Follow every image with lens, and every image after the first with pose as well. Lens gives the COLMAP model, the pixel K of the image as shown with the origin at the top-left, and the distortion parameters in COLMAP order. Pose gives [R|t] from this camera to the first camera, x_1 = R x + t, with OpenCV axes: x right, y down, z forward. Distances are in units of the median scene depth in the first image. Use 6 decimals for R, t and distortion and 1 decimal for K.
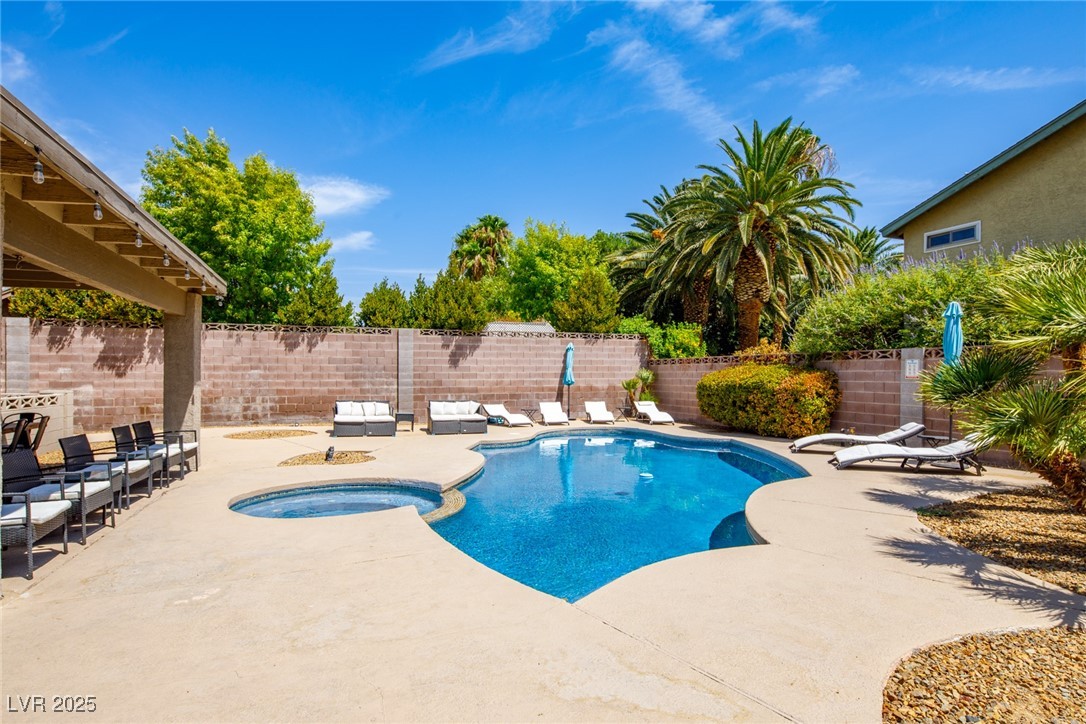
lens RADIAL K [[561.4, 0, 544.9], [0, 561.4, 372.8], [0, 0, 1]] dist [0.001772, -0.000991]
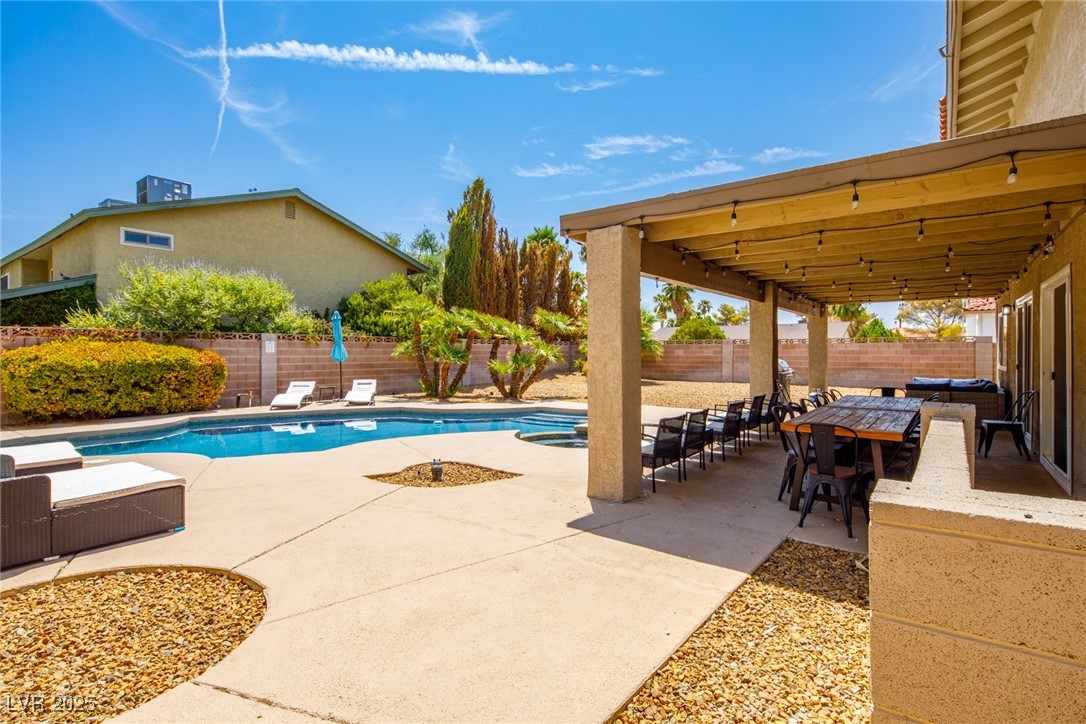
lens RADIAL K [[531.5, 0, 542.1], [0, 531.5, 356.4], [0, 0, 1]] dist [-0.004682, -0.002058]
pose [[-0.546510, -0.012847, 0.837354, -0.597334], [-0.000670, 0.999889, 0.014904, -0.002902], [-0.837452, 0.007584, -0.546458, 0.759576]]
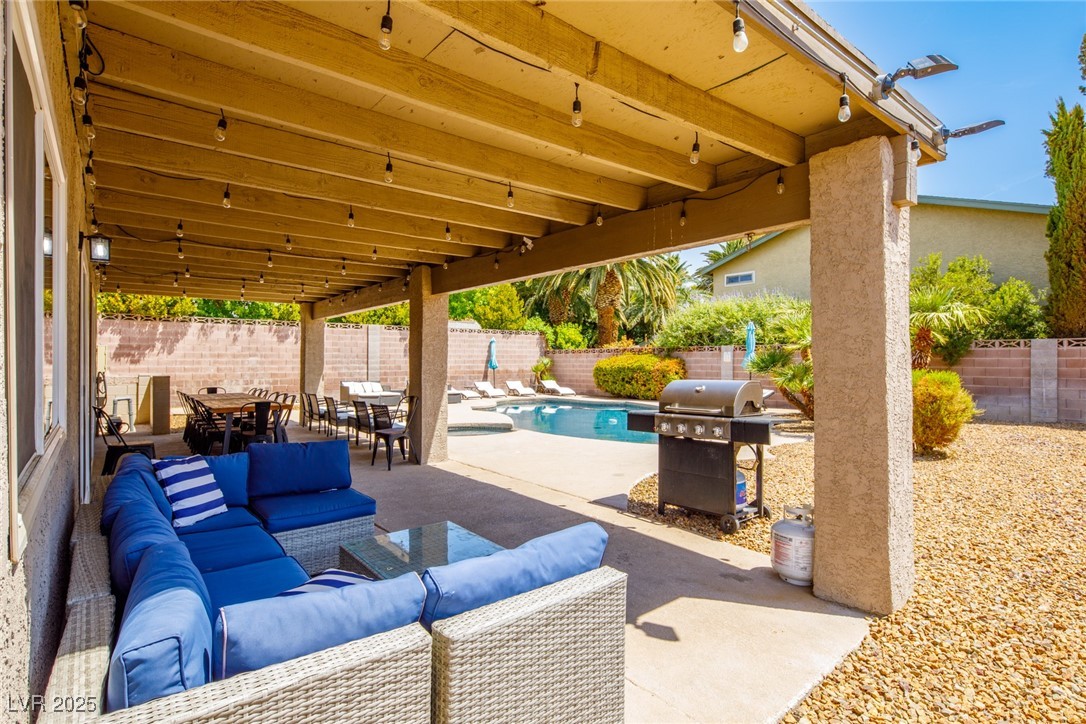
lens RADIAL K [[531.5, 0, 536.8], [0, 531.5, 361.6], [0, 0, 1]] dist [-0.004682, -0.002058]
pose [[0.951638, -0.001129, 0.307219, -0.283305], [0.000413, 0.999997, 0.002394, 0.001485], [-0.307221, -0.002152, 0.951636, -0.269602]]
